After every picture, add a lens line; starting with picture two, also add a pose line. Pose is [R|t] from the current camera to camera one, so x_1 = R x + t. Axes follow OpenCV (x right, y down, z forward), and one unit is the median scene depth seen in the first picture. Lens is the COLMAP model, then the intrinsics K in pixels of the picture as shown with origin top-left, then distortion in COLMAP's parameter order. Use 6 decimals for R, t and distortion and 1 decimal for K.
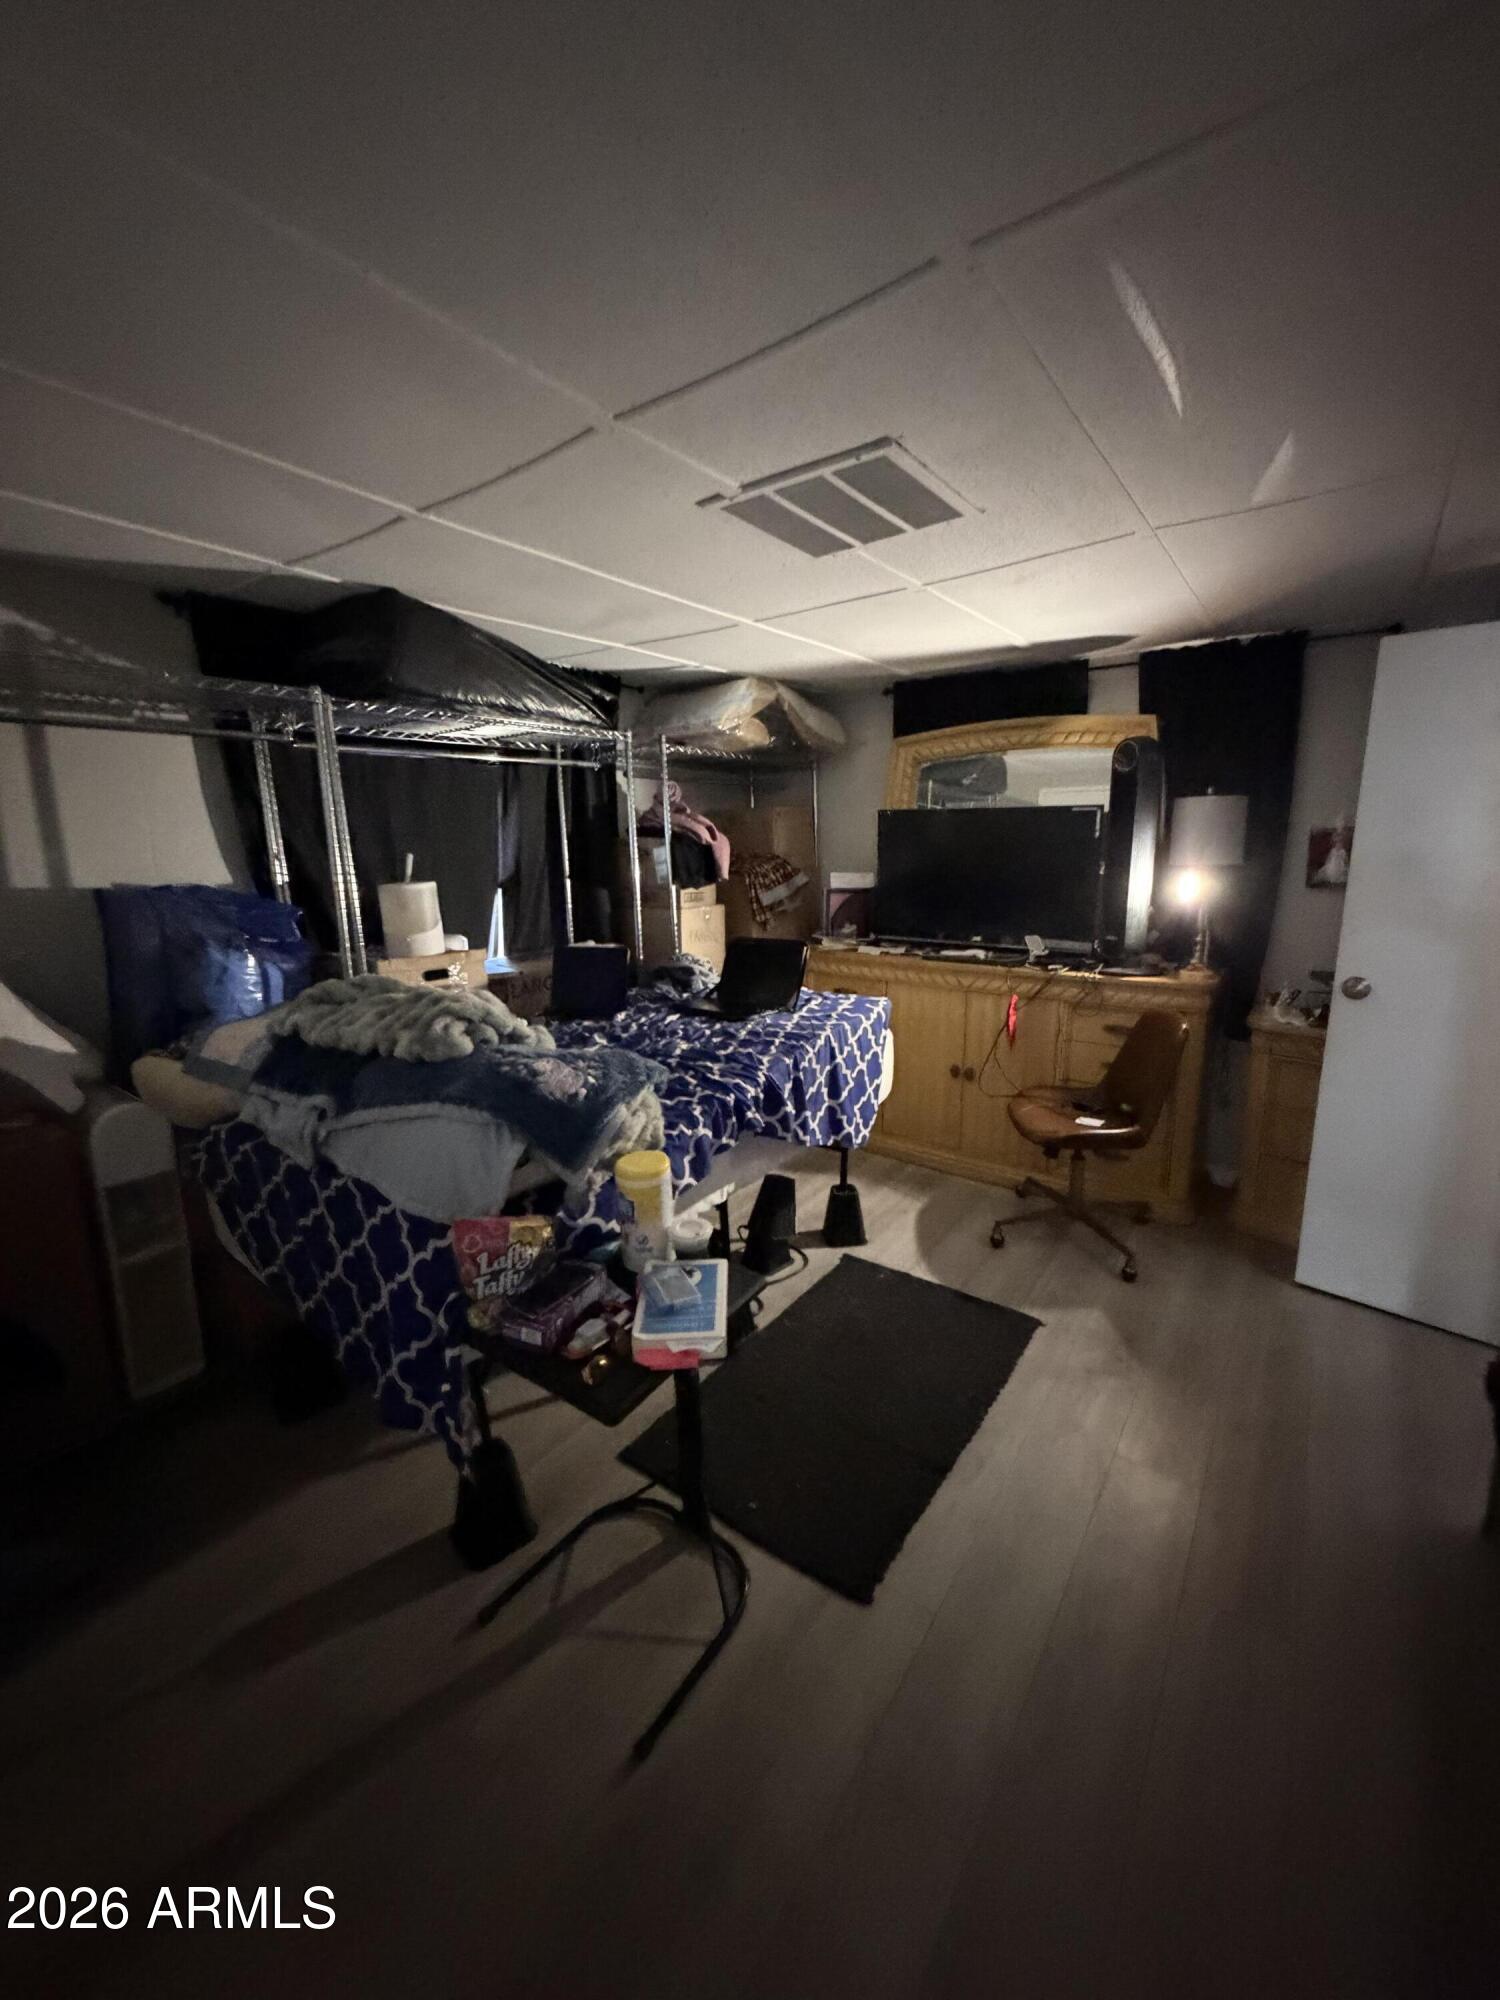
lens RADIAL K [[796.8, 0, 748.8], [0, 796.8, 995.4], [0, 0, 1]] dist [-0.003584, 0.000693]
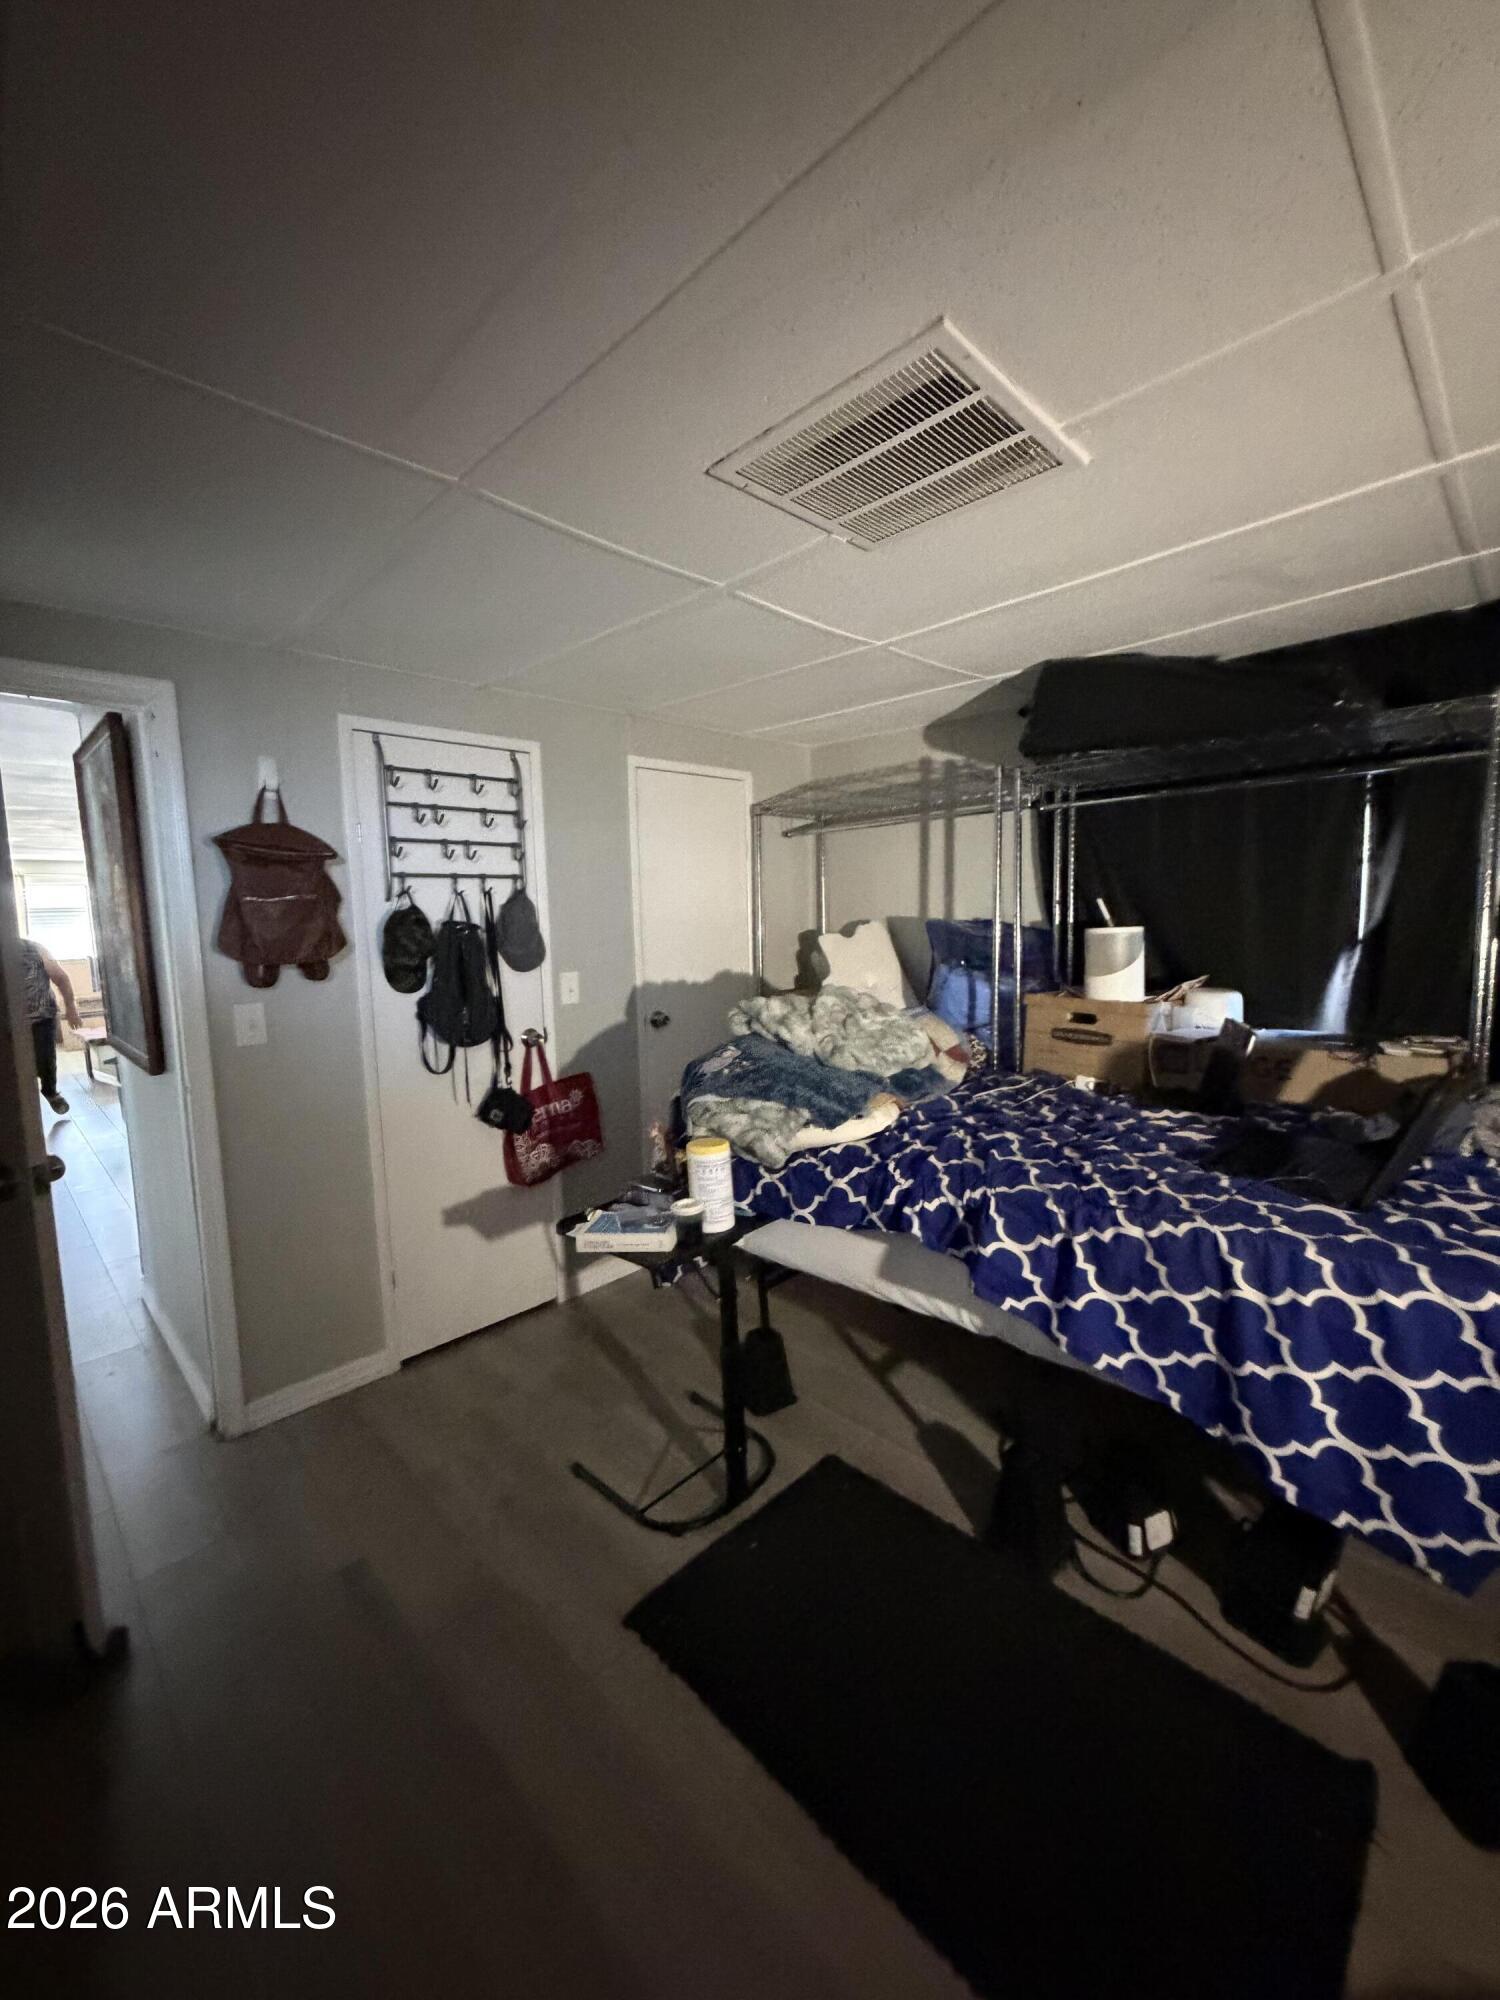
lens RADIAL K [[796.8, 0, 748.8], [0, 796.8, 995.4], [0, 0, 1]] dist [-0.003584, 0.000693]
pose [[-0.141277, 0.127939, -0.981668, 0.654352], [-0.158439, 0.975910, 0.149990, -0.140602], [0.977209, 0.176725, -0.117603, 0.709481]]
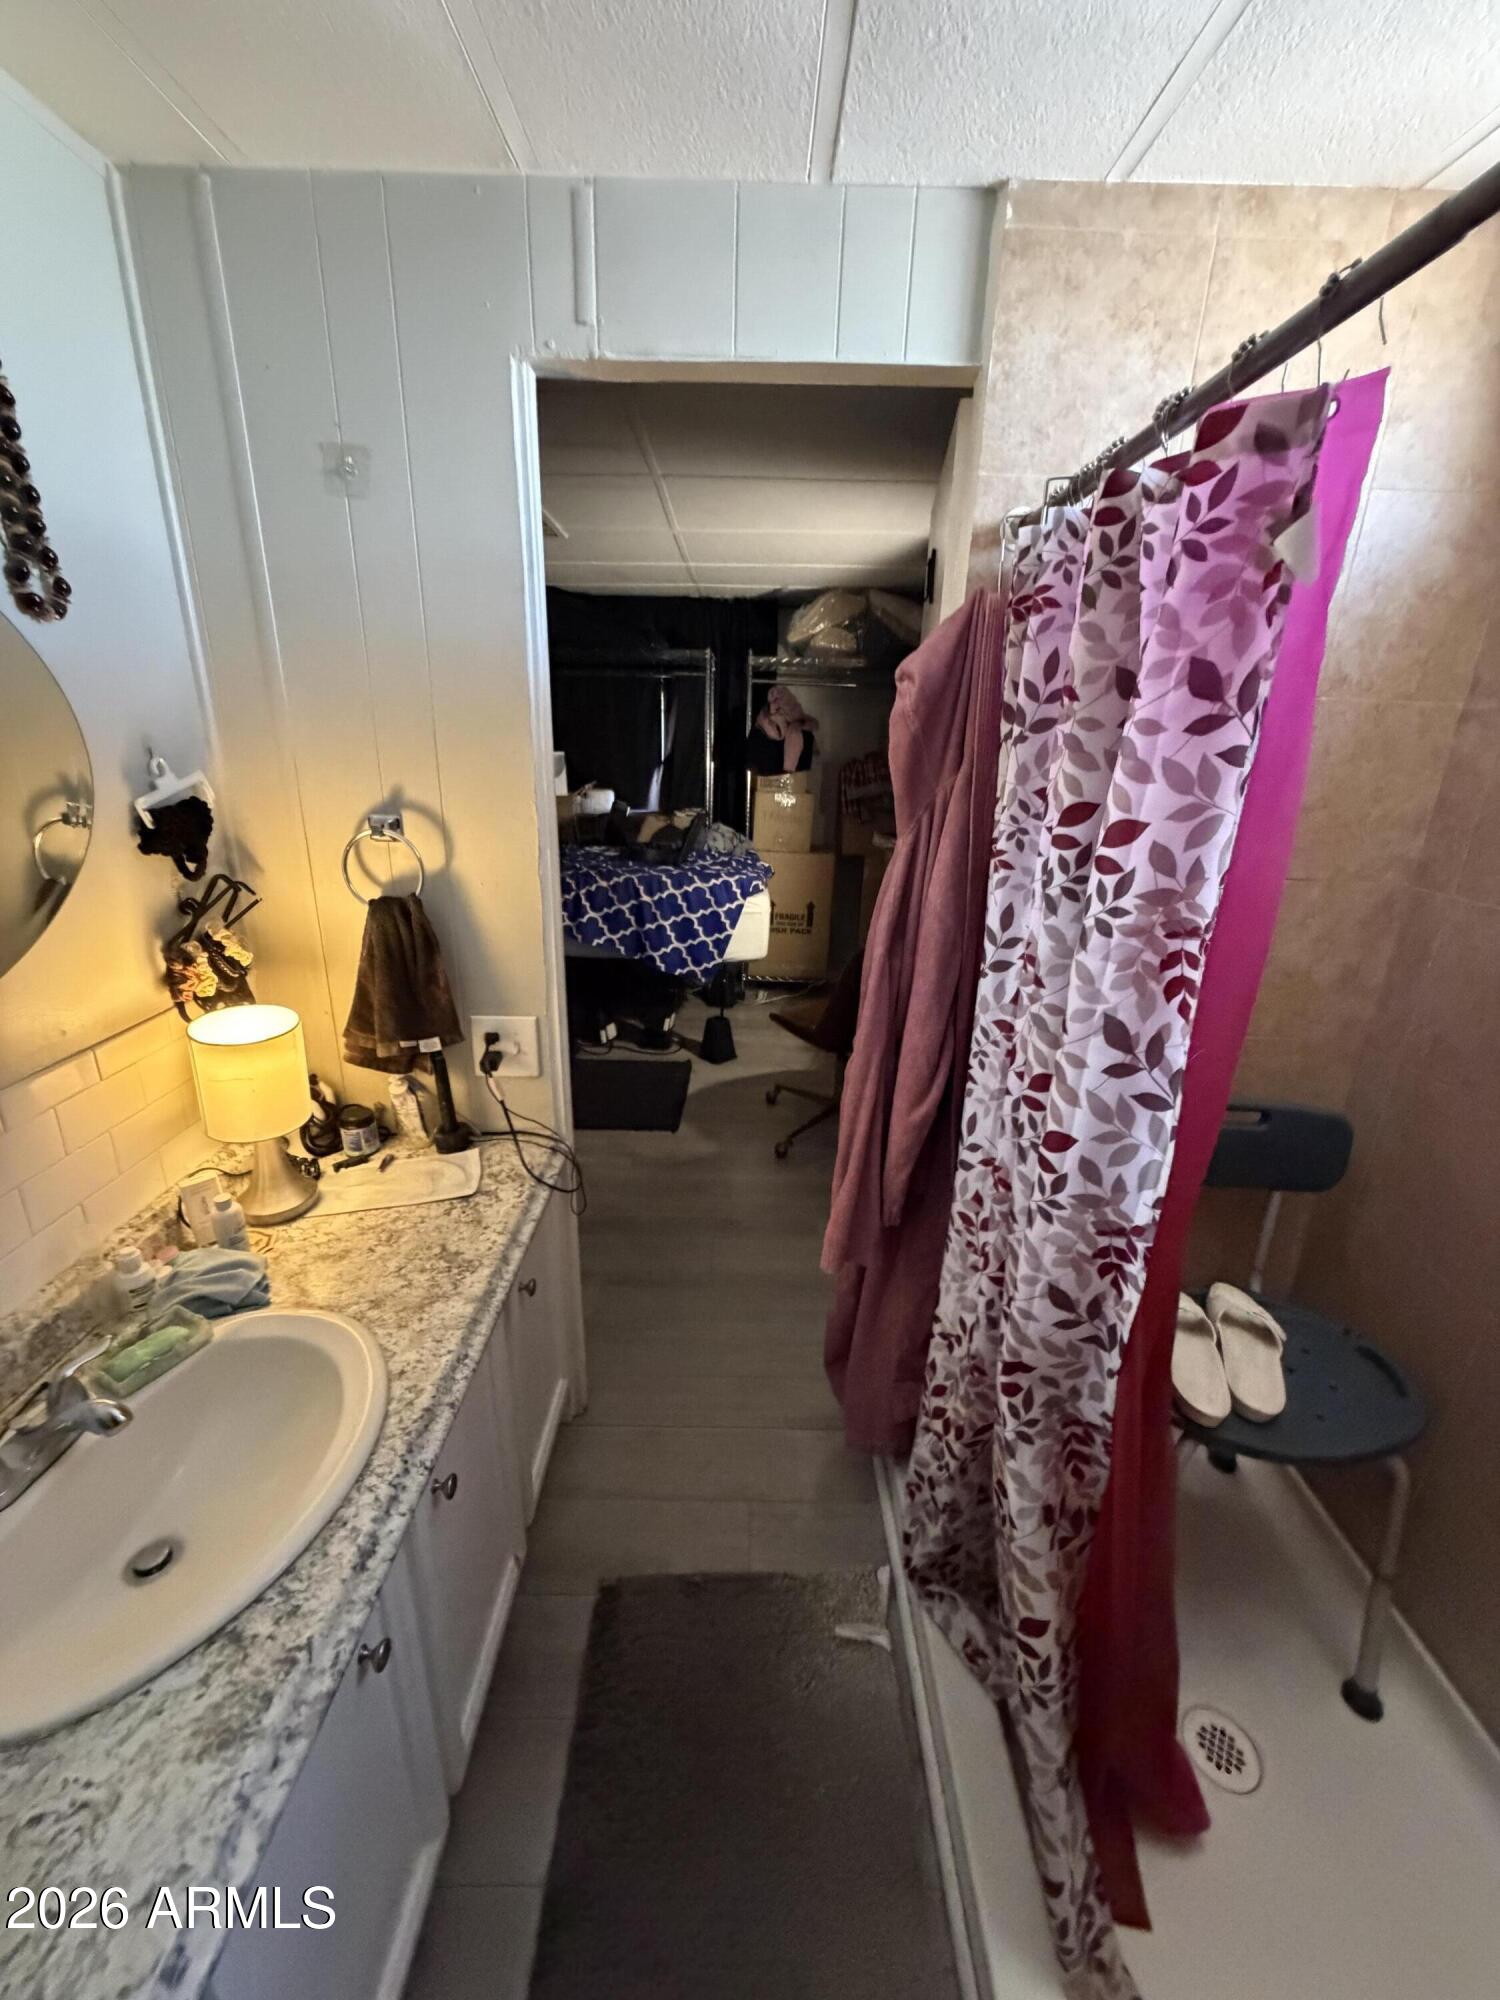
lens RADIAL K [[799.6, 0, 750.0], [0, 799.6, 1000.0], [0, 0, 1]] dist [0.002724, 0.000182]
pose [[0.600239, 0.288511, -0.745973, 1.321993], [-0.189737, 0.957414, 0.217619, -0.089859], [0.776990, 0.010915, 0.629418, 0.268064]]
